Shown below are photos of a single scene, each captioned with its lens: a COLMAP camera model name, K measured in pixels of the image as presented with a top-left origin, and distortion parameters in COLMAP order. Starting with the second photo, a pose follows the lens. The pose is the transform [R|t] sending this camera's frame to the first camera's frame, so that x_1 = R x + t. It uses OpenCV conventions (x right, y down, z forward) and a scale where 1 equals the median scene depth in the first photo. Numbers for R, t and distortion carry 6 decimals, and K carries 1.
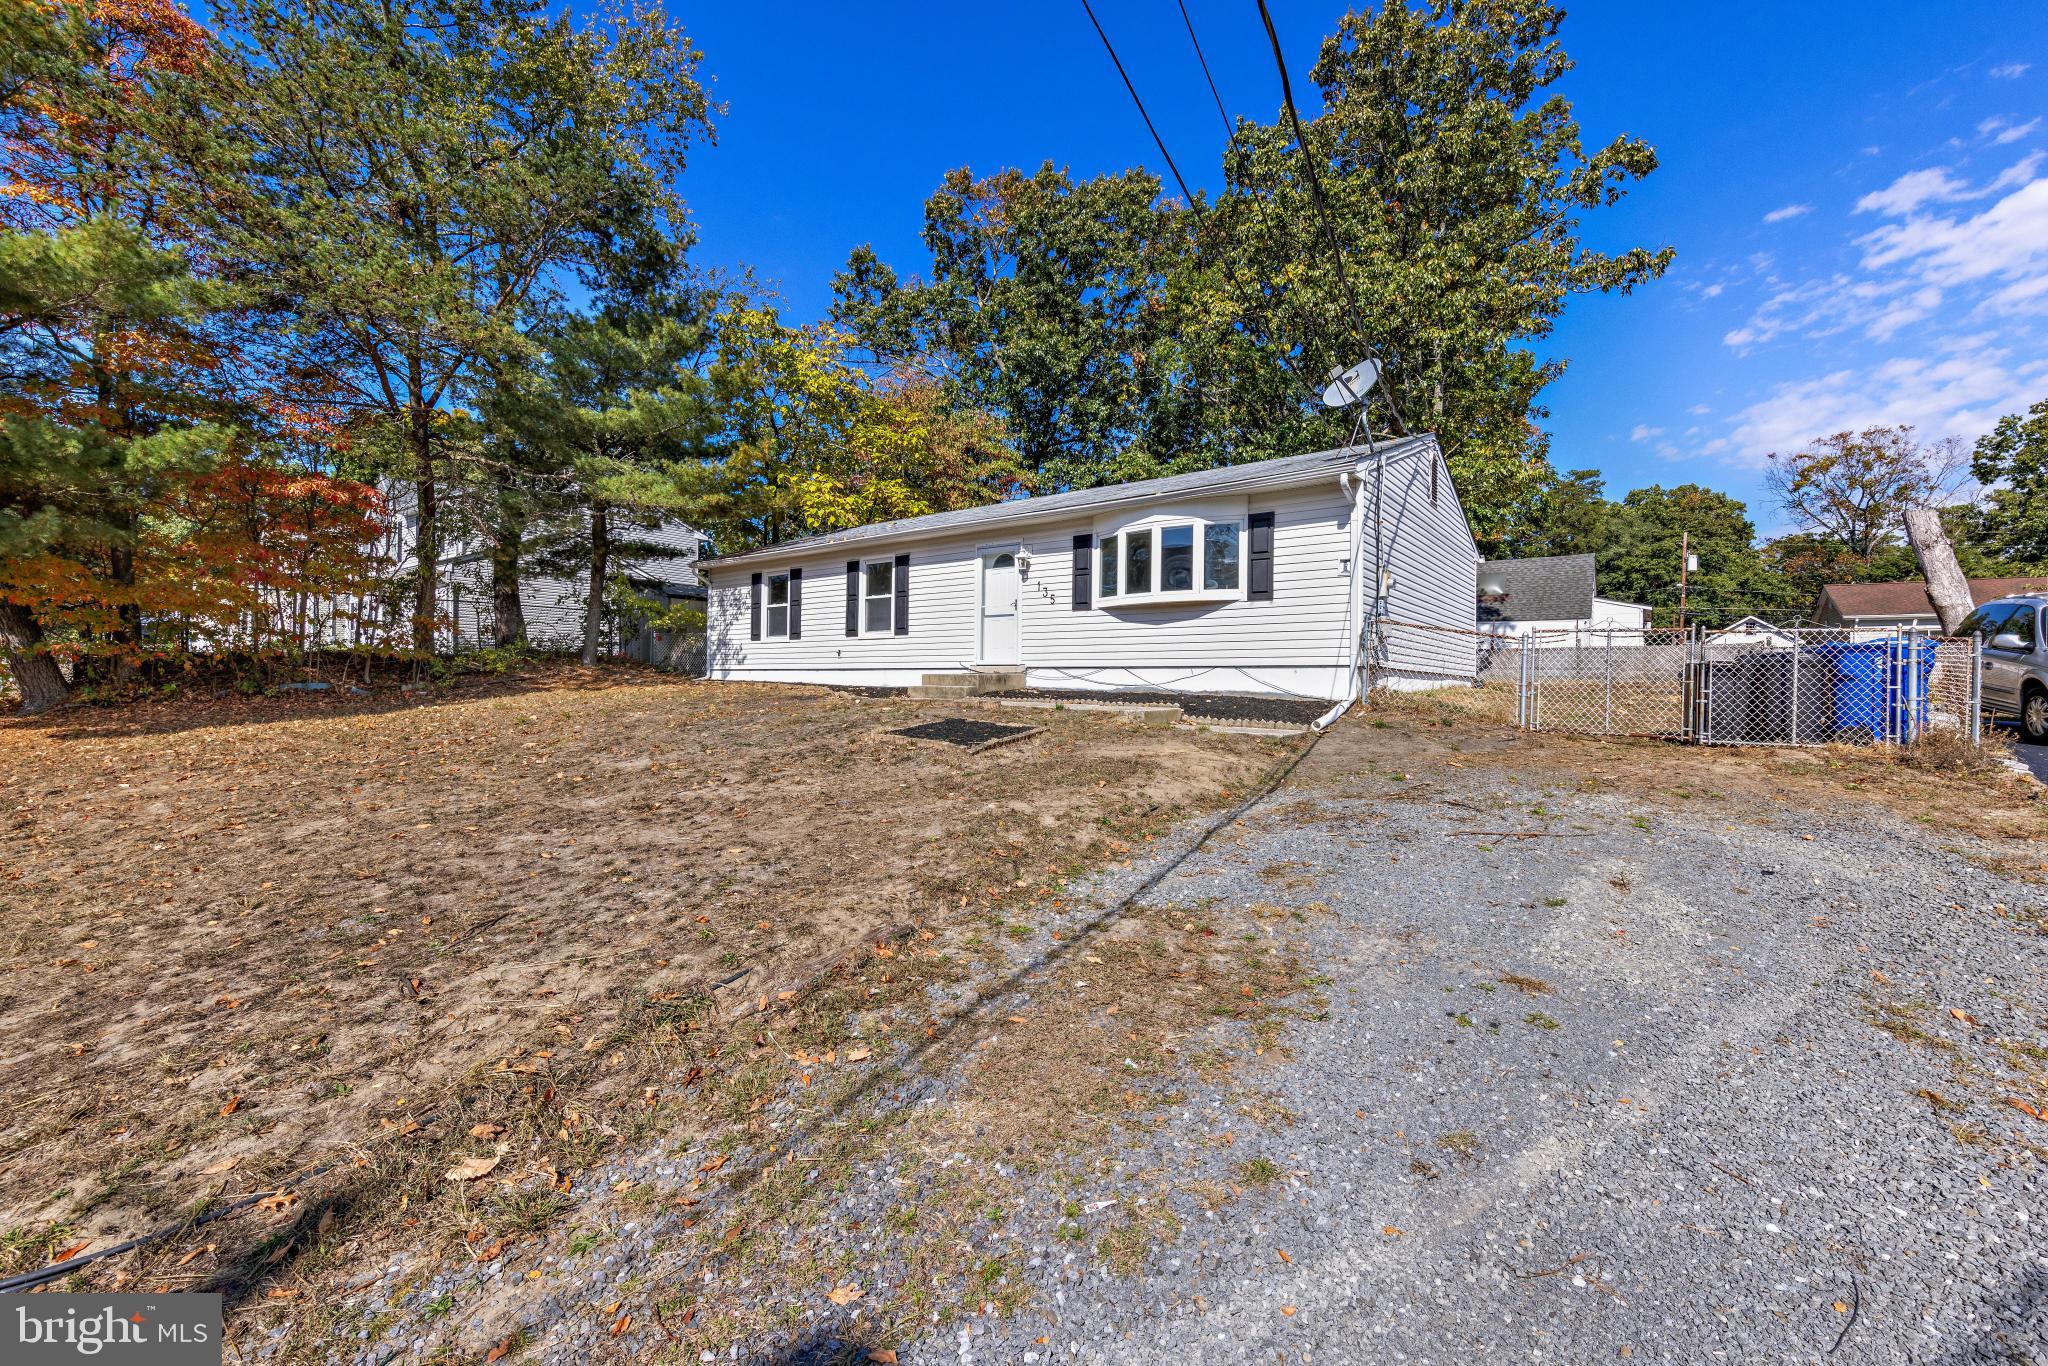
lens RADIAL K [[841.2, 0, 1025.7], [0, 841.2, 701.2], [0, 0, 1]] dist [-0.001014, -0.000161]
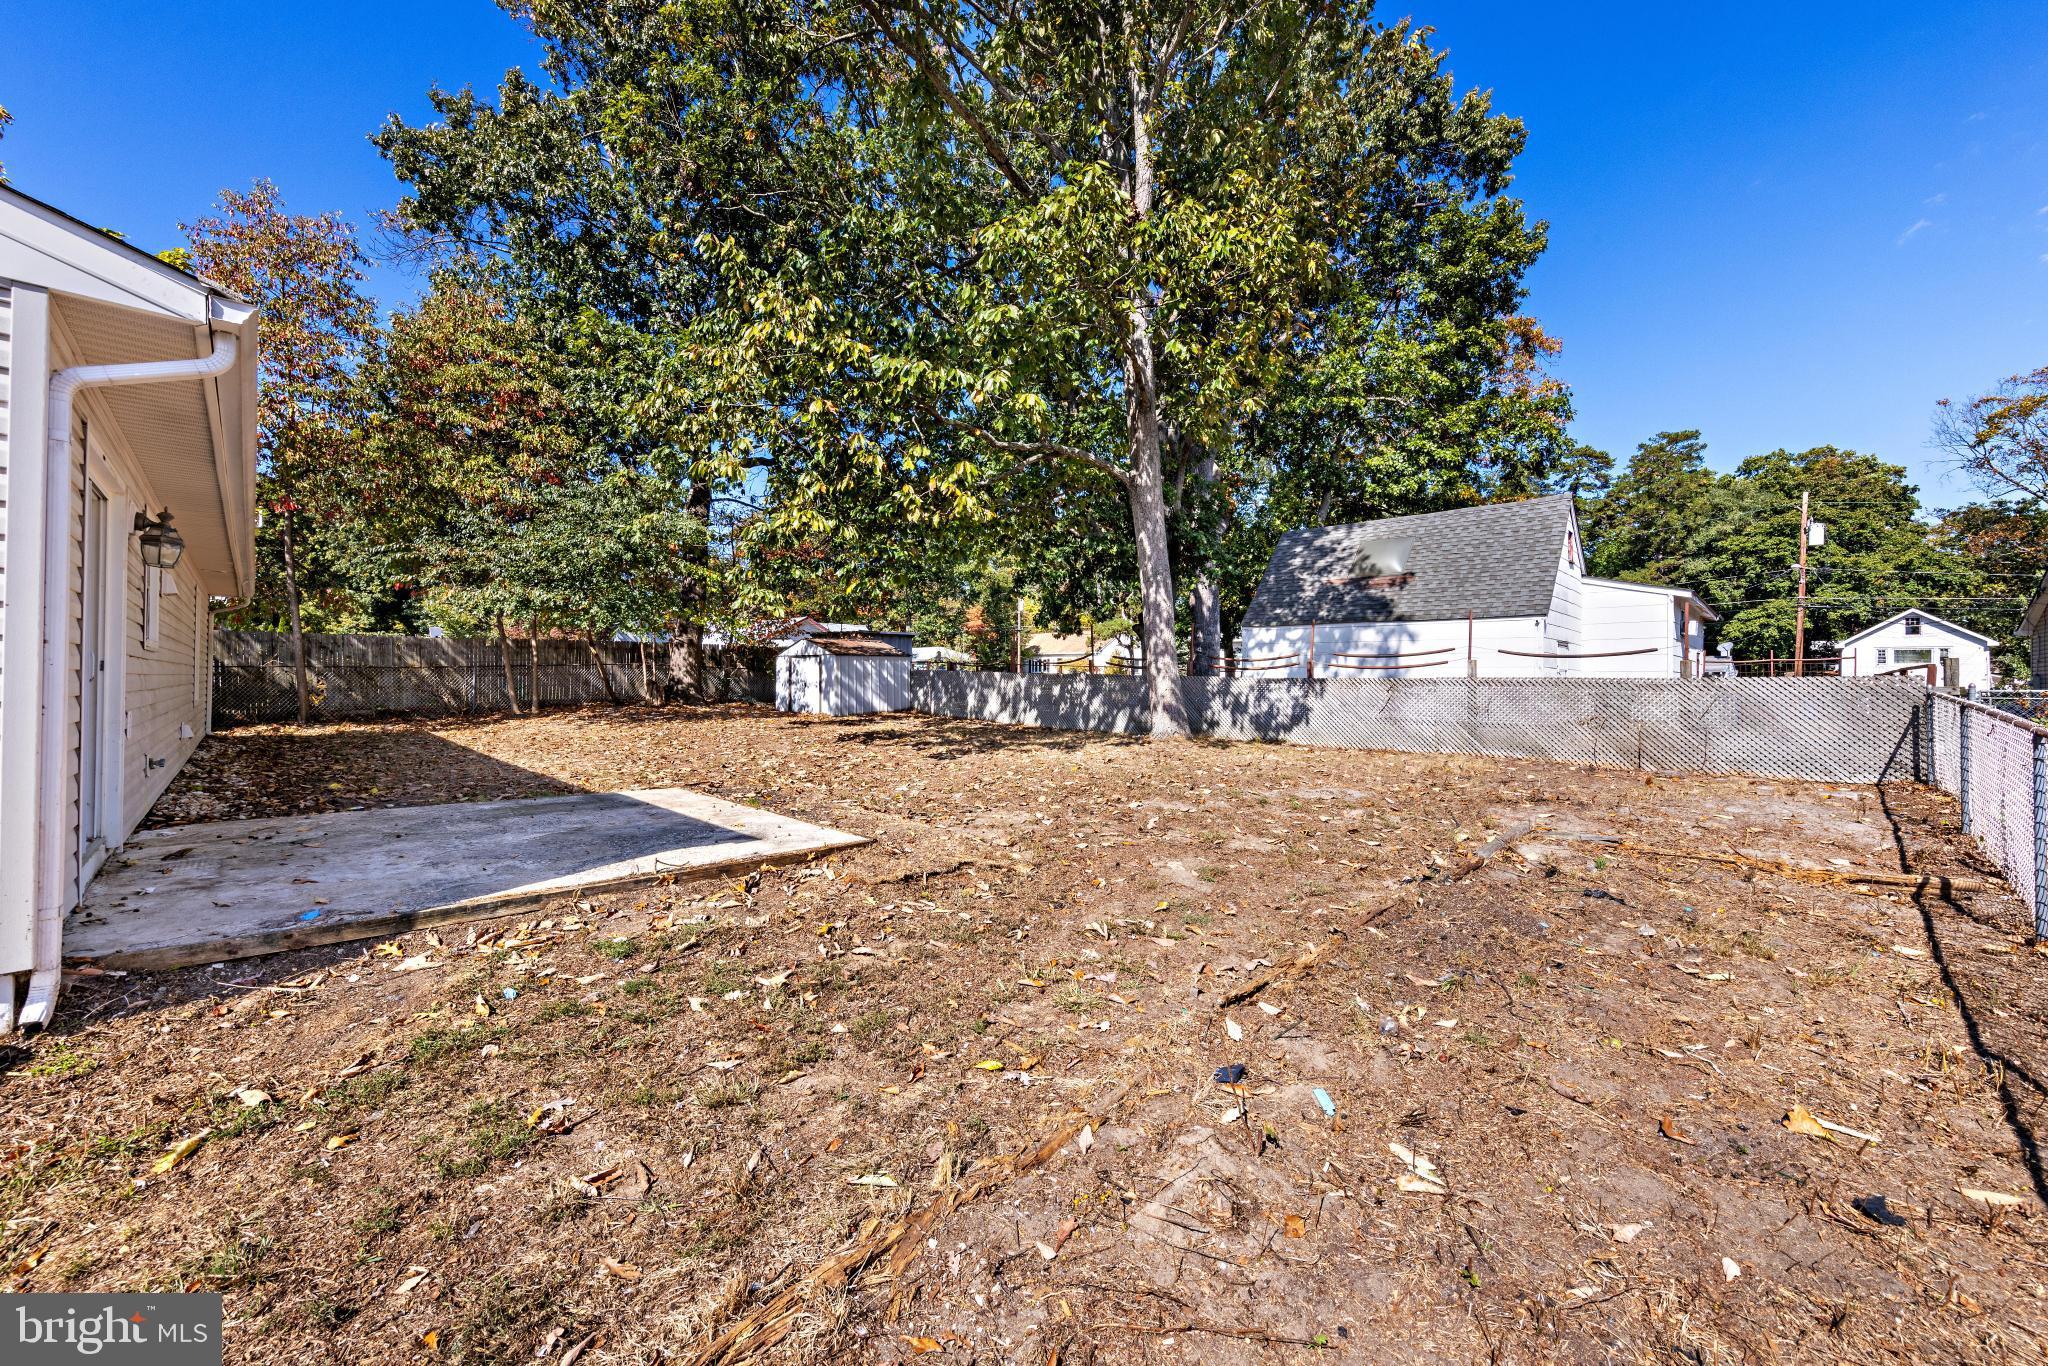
lens RADIAL K [[822.9, 0, 1024.0], [0, 822.9, 683.0], [0, 0, 1]] dist [0.009667, 0.000013]
pose [[0.993836, -0.001062, -0.110852, 0.137890], [-0.001500, 0.999734, -0.023018, -0.015081], [0.110847, 0.023043, 0.993570, 0.156978]]
